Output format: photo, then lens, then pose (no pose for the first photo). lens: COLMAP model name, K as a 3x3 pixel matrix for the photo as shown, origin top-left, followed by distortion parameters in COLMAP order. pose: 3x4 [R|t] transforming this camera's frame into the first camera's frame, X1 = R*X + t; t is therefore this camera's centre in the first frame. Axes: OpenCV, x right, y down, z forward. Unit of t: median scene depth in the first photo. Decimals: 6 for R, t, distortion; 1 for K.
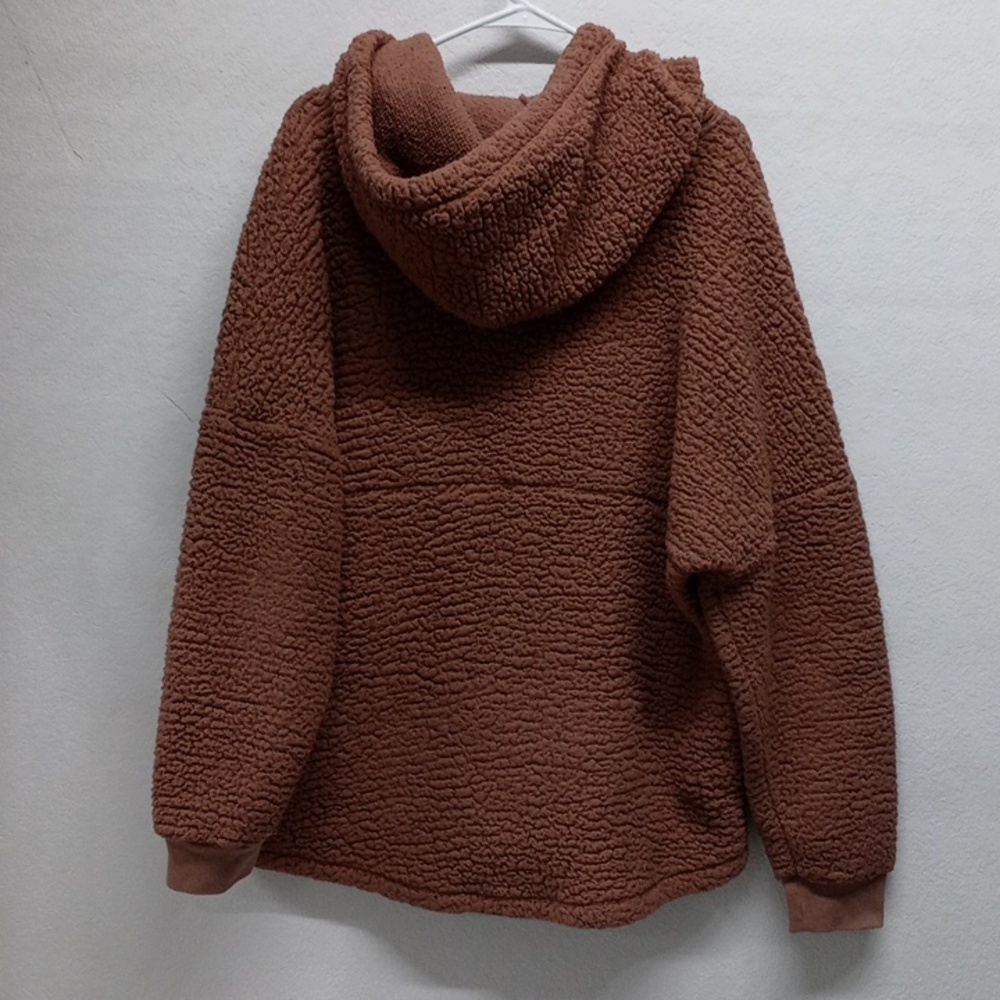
lens RADIAL K [[1639.7, 0, 496.9], [0, 1639.7, 502.4], [0, 0, 1]] dist [0.076805, 0.000000]
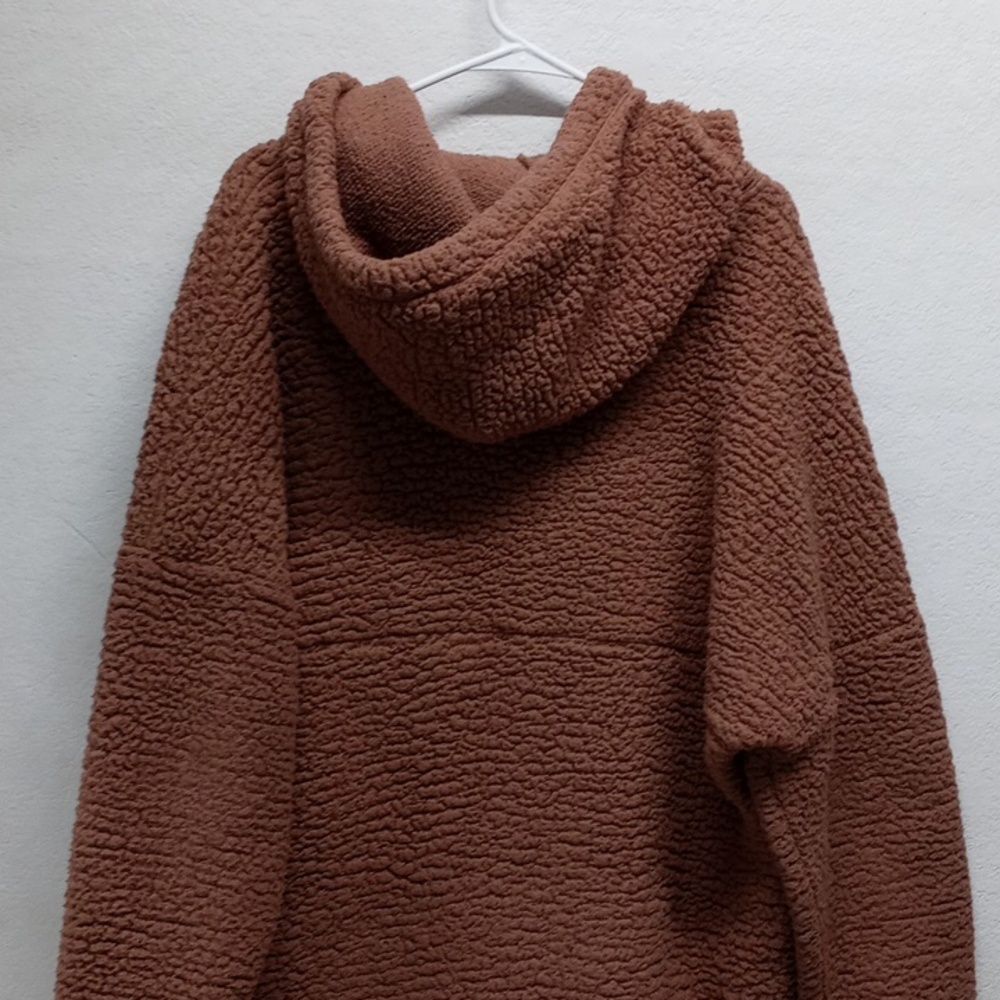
lens RADIAL K [[1639.7, 0, 504.3], [0, 1639.7, 502.4], [0, 0, 1]] dist [0.076805, 0.000000]
pose [[0.997750, -0.006613, 0.066724, -0.047415], [0.008582, 0.999535, -0.029276, -0.053335], [-0.066499, 0.029782, 0.997342, 0.201480]]
